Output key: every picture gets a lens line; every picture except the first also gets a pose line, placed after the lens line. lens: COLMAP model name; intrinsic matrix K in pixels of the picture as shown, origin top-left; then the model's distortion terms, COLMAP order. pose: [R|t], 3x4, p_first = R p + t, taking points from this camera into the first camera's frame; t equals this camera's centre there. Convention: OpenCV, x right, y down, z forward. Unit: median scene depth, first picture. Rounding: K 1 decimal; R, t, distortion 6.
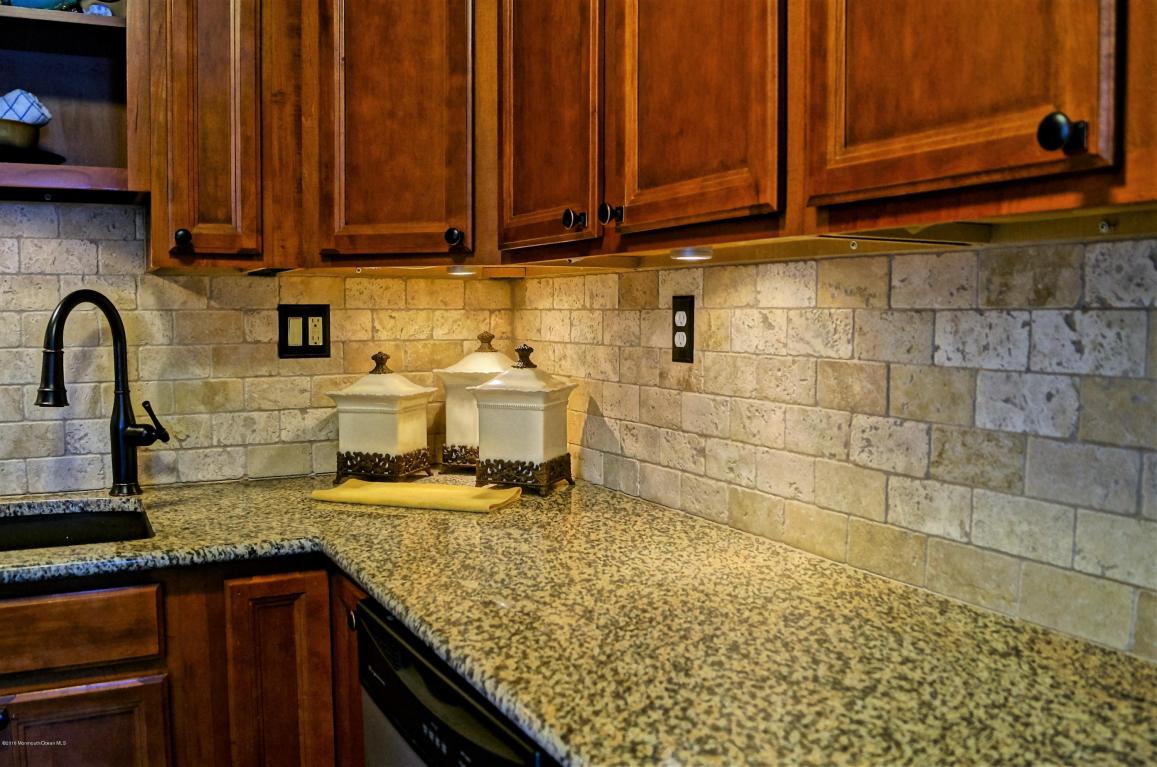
lens RADIAL K [[953.0, 0, 578.5], [0, 953.0, 383.5], [0, 0, 1]] dist [-0.065382, -0.001904]
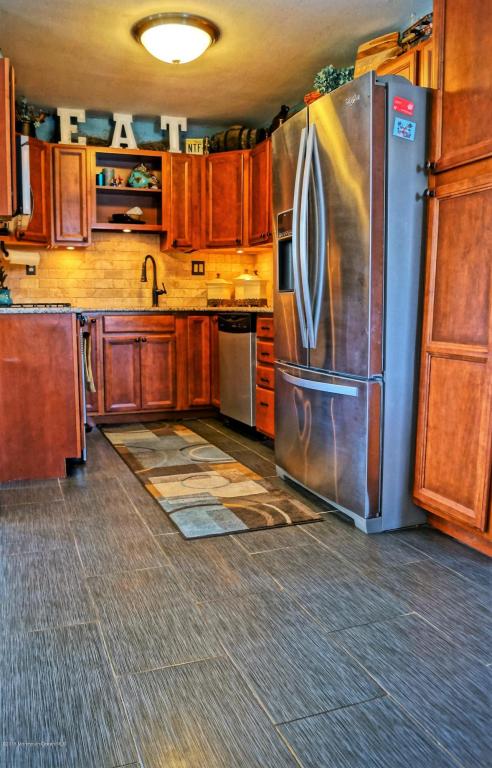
lens RADIAL K [[628.2, 0, 246.0], [0, 628.2, 384.0], [0, 0, 1]] dist [-0.008422, -0.000919]
pose [[0.993576, 0.012388, -0.112490, 0.217998], [-0.007489, 0.999009, 0.043873, 0.344206], [0.112922, -0.042749, 0.992684, -1.727545]]
